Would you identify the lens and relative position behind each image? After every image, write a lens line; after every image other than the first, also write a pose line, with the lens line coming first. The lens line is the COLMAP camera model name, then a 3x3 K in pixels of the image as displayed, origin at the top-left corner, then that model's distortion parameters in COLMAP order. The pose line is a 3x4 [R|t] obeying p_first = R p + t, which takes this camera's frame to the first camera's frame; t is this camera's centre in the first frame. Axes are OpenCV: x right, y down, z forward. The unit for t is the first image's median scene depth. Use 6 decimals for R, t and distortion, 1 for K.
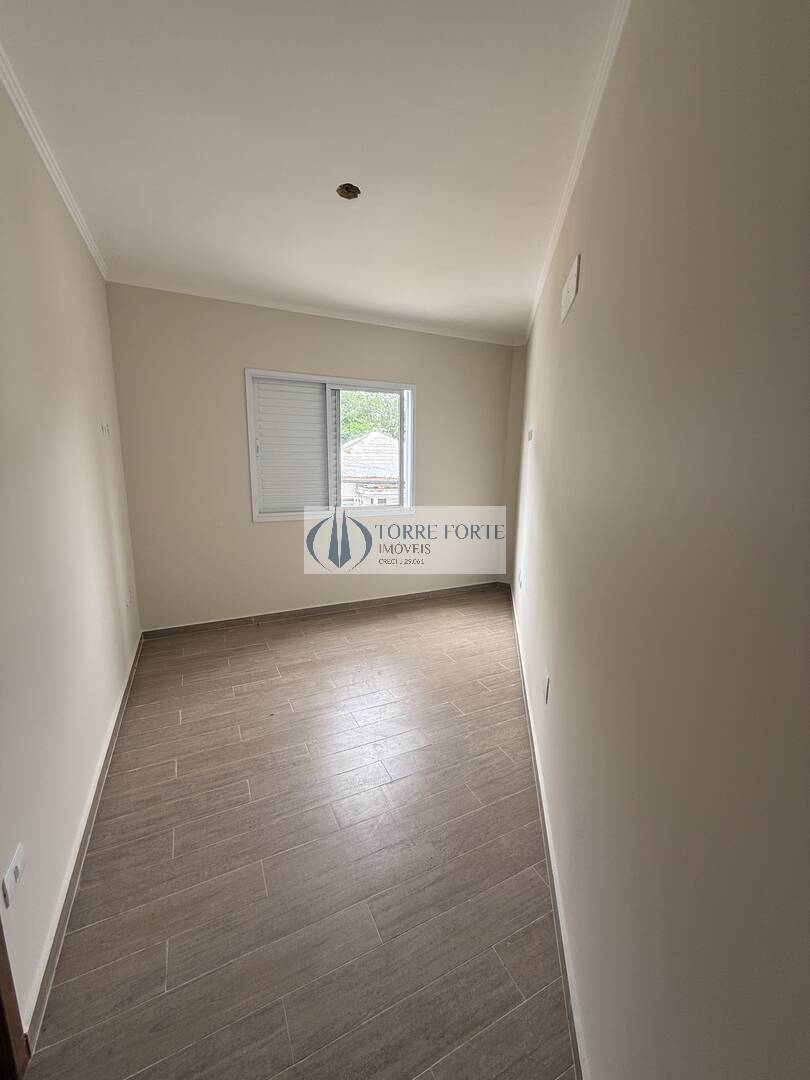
lens RADIAL K [[430.6, 0, 403.8], [0, 430.6, 538.5], [0, 0, 1]] dist [-0.000842, 0.000366]
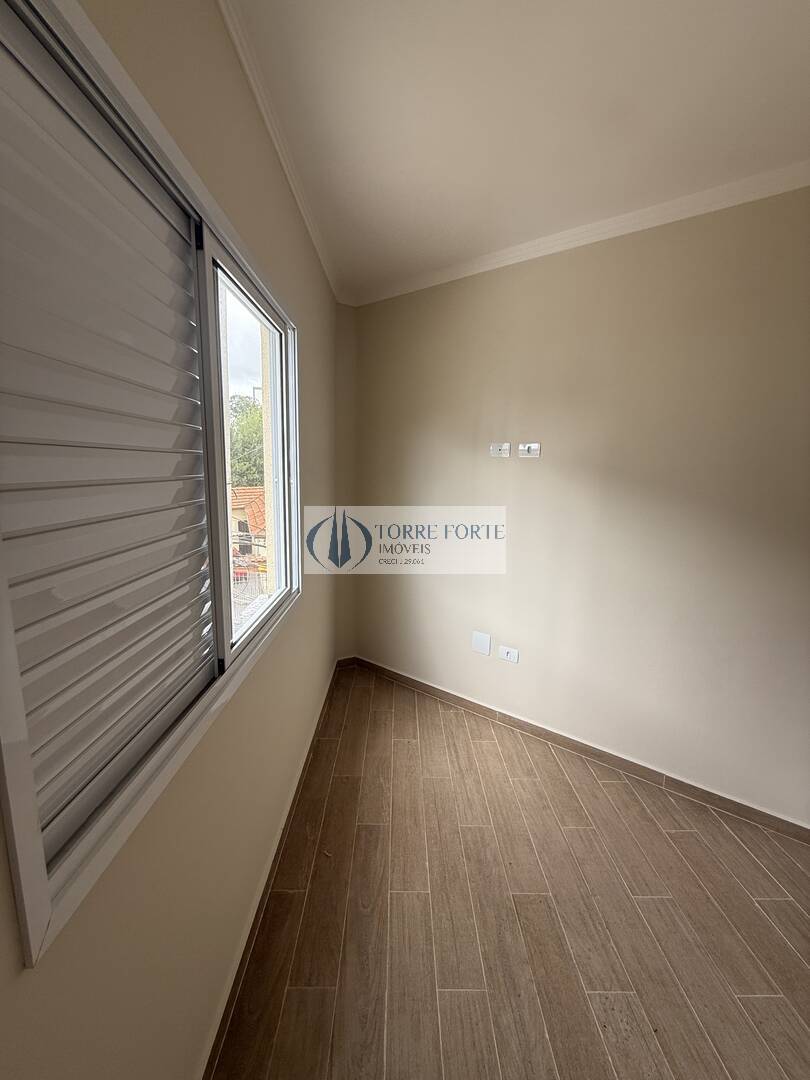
lens RADIAL K [[430.6, 0, 406.7], [0, 430.6, 539.5], [0, 0, 1]] dist [-0.000842, 0.000366]
pose [[0.423745, -0.152014, 0.892935, -0.564139], [0.145394, 0.984449, 0.098596, -0.248380], [-0.894036, 0.088048, 0.439257, 1.137742]]
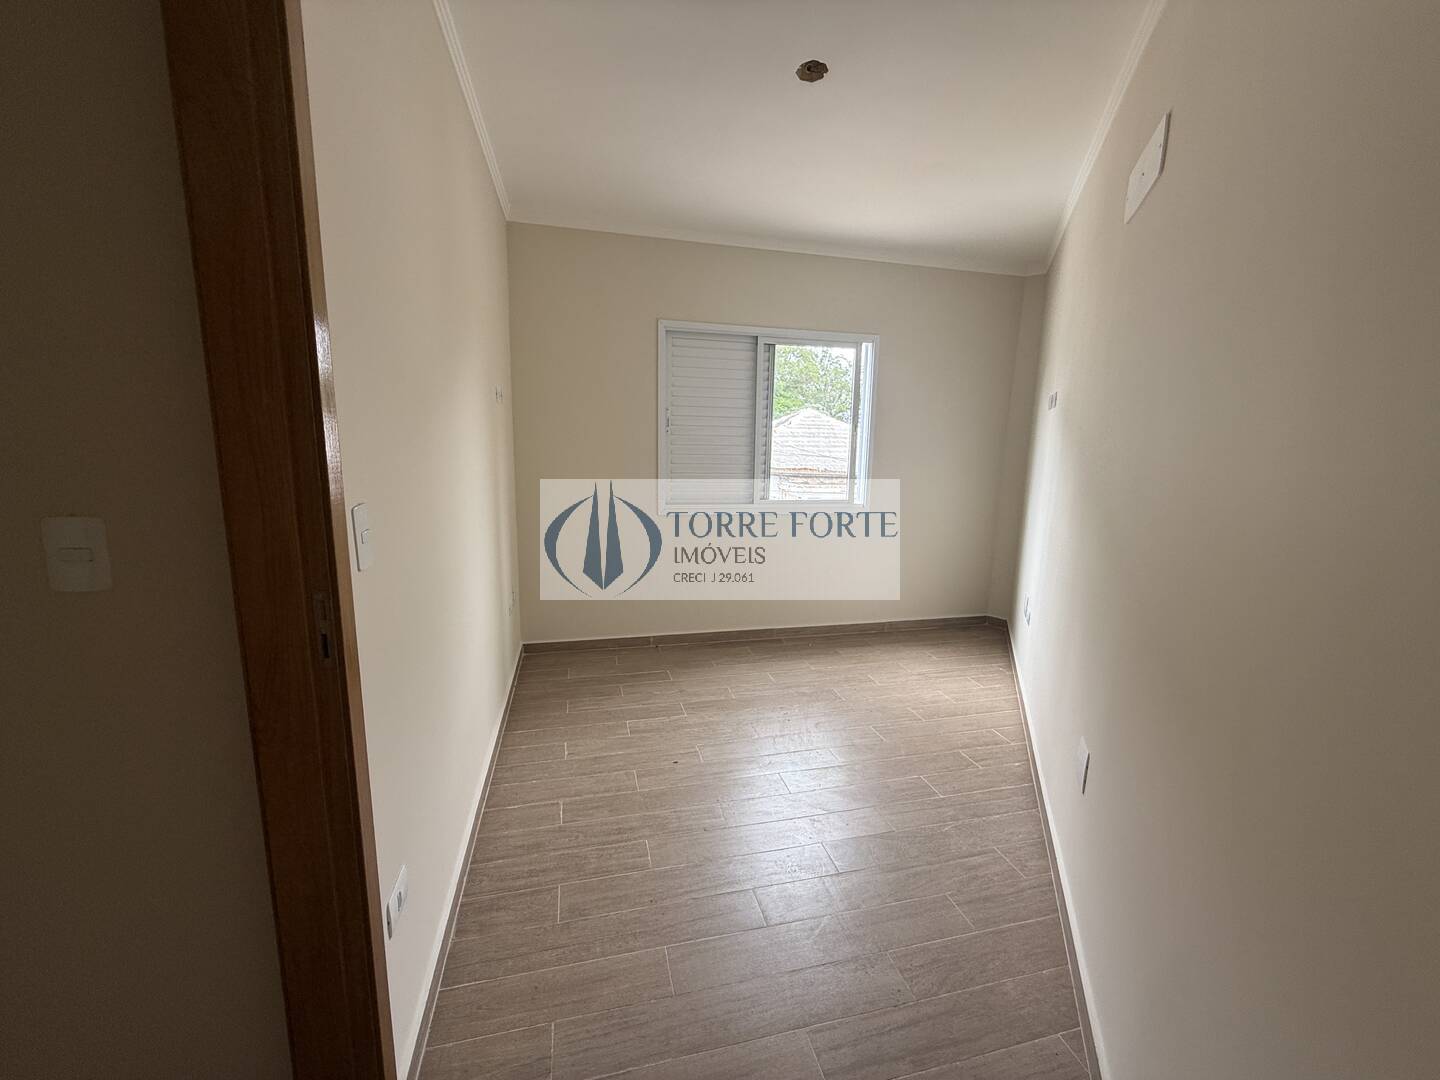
lens RADIAL K [[574.1, 0, 714.1], [0, 574.1, 539.0], [0, 0, 1]] dist [-0.000842, 0.000366]
pose [[0.976171, 0.041397, -0.213018, -0.036760], [-0.046064, 0.998794, -0.016992, 0.025325], [0.212057, 0.026400, 0.976901, 0.005520]]
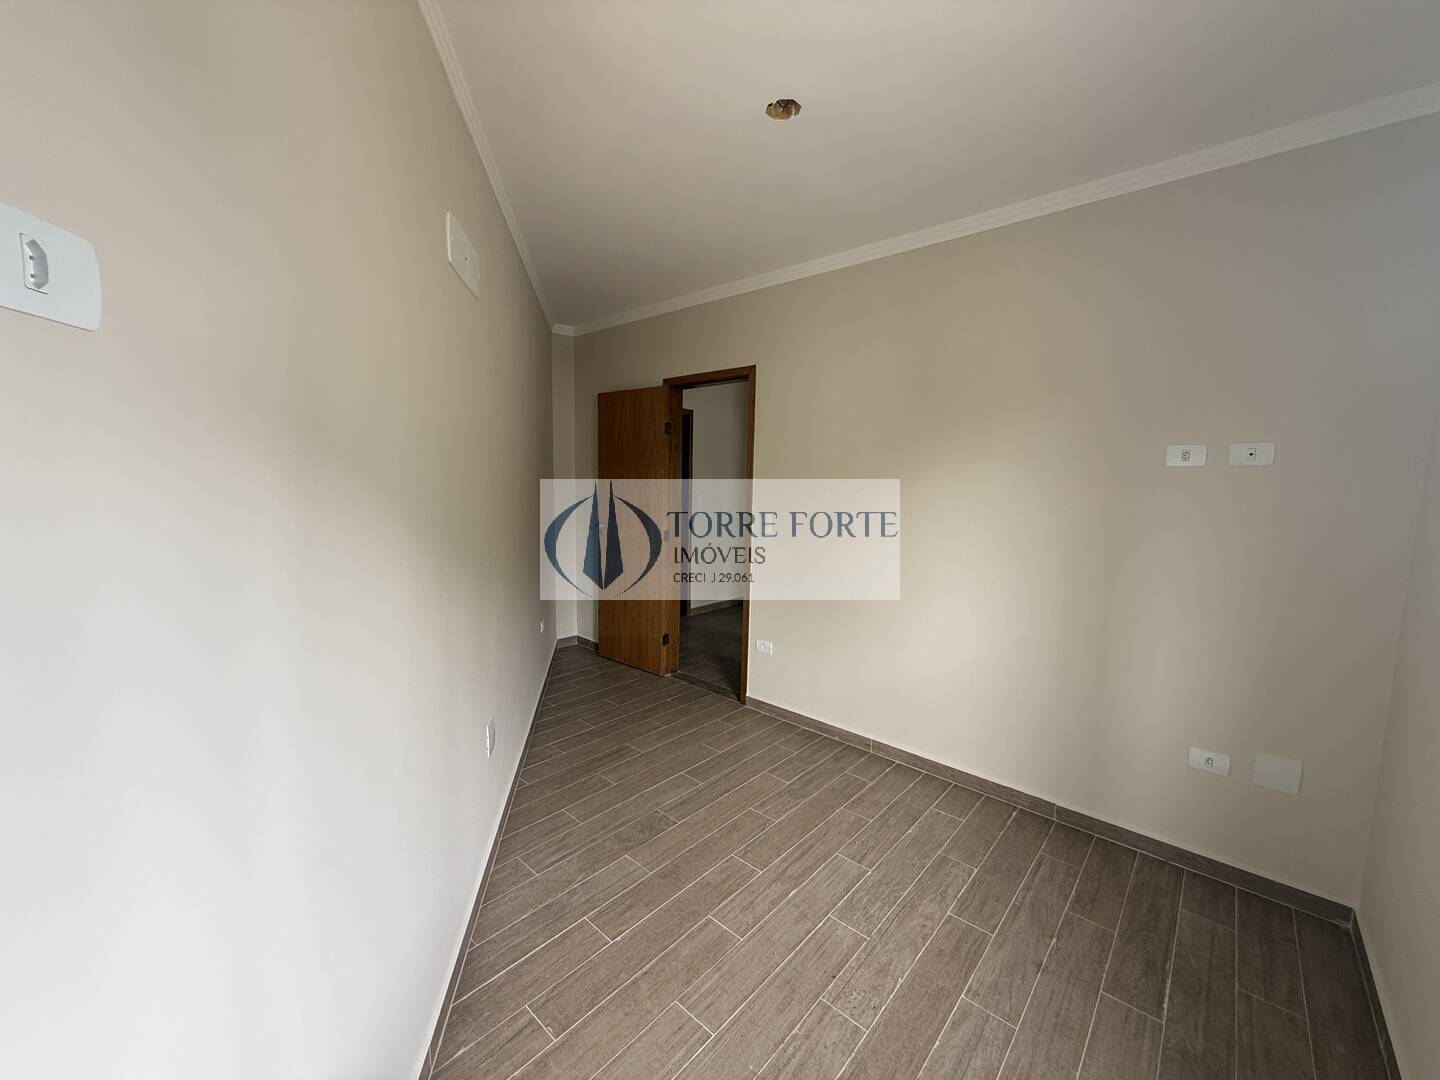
lens RADIAL K [[574.1, 0, 719.7], [0, 574.1, 546.2], [0, 0, 1]] dist [-0.000842, 0.000366]
pose [[-0.926806, 0.010734, -0.375386, 0.247599], [-0.103256, 0.953781, 0.282206, -0.294562], [0.361065, 0.300311, -0.882862, 1.537078]]
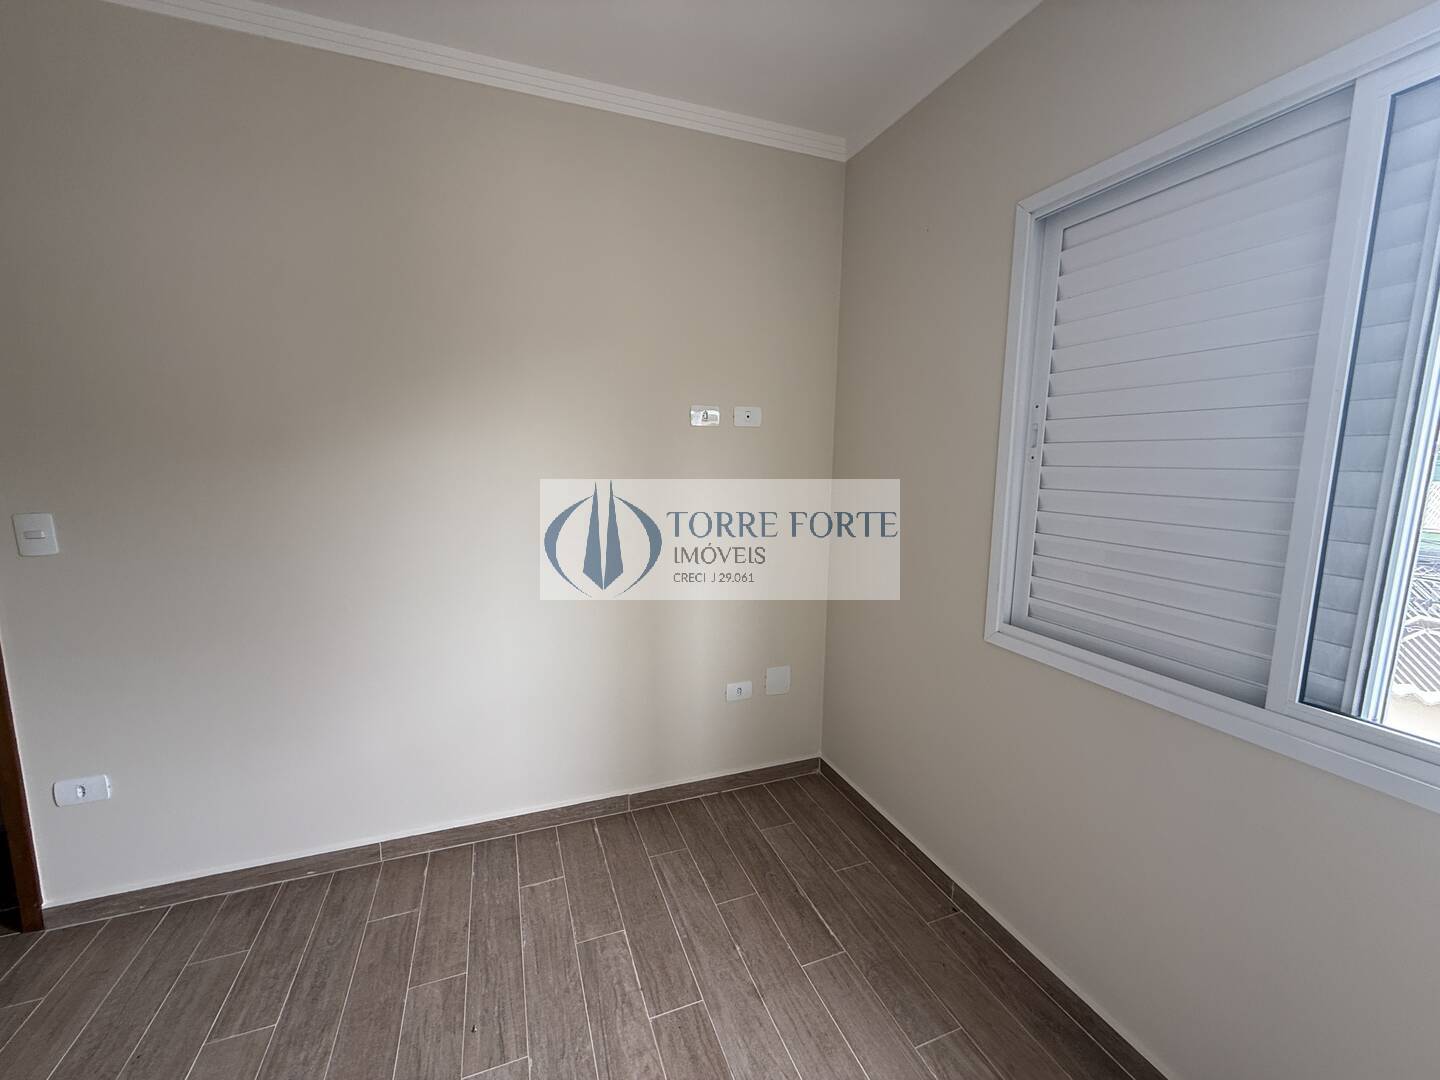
lens RADIAL K [[574.1, 0, 714.4], [0, 574.1, 538.2], [0, 0, 1]] dist [-0.000842, 0.000366]
pose [[-0.092482, 0.124399, -0.987913, 0.181470], [-0.195103, 0.970668, 0.140492, -0.201191], [0.976413, 0.205737, -0.065499, 1.118620]]
